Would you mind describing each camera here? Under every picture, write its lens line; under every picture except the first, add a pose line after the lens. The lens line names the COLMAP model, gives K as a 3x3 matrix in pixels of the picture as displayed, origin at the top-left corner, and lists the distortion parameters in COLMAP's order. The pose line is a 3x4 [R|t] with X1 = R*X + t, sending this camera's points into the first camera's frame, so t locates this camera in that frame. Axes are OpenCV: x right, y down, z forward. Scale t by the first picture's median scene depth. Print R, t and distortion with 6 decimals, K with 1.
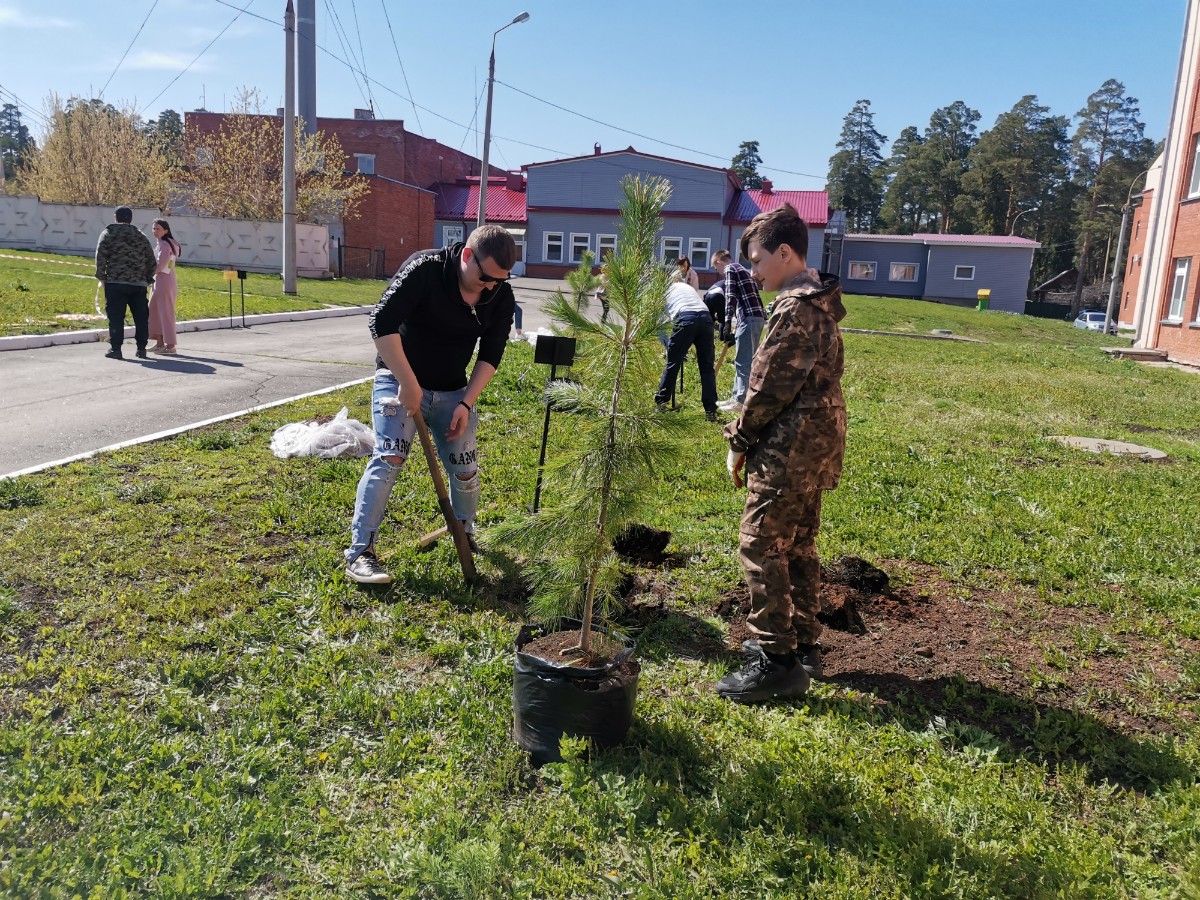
lens RADIAL K [[895.7, 0, 600.0], [0, 895.7, 450.0], [0, 0, 1]] dist [0.054152, -0.075351]
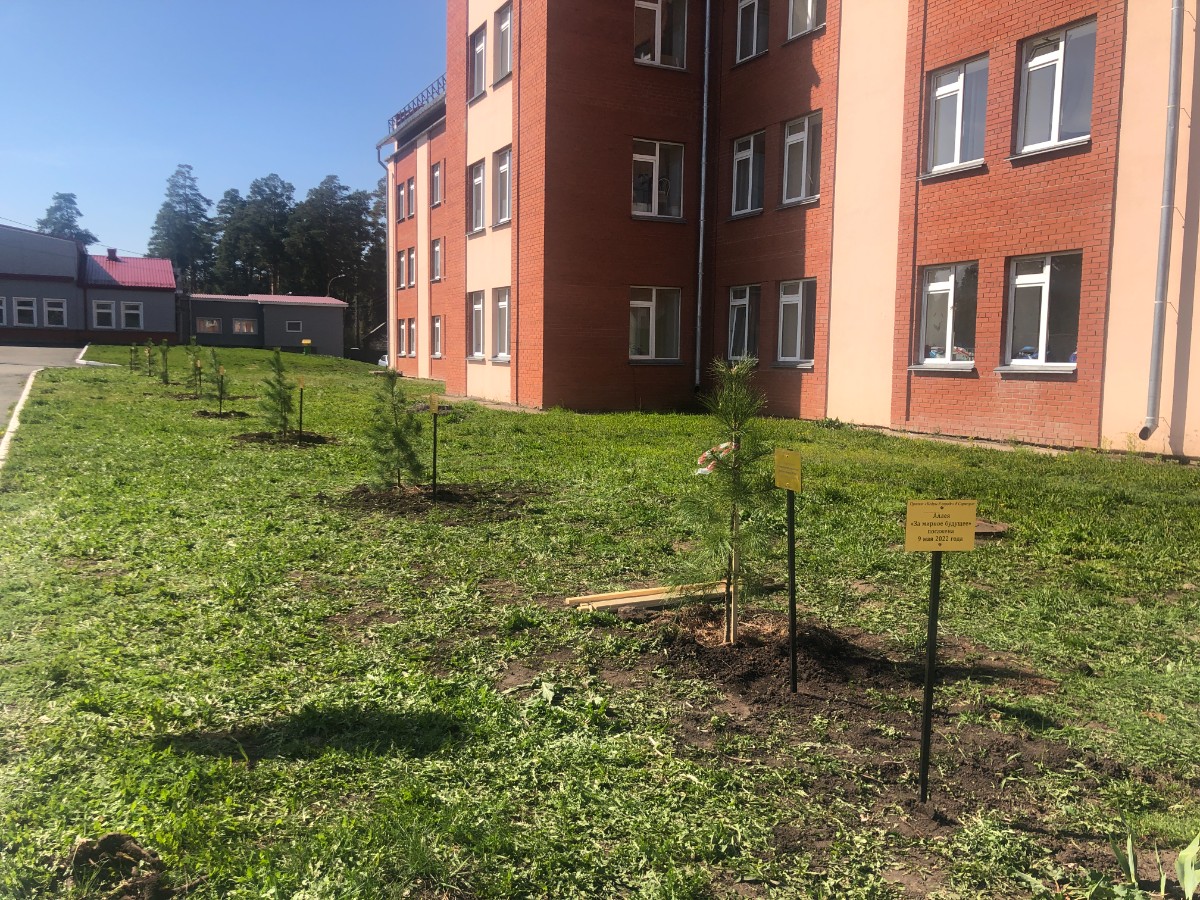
lens RADIAL K [[1007.1, 0, 600.0], [0, 1007.1, 450.0], [0, 0, 1]] dist [0.000124, -0.054151]
pose [[0.790191, -0.091605, 0.605976, -0.104533], [0.133496, 0.990751, -0.024308, 0.054289], [-0.598144, 0.100103, 0.795112, -0.297371]]
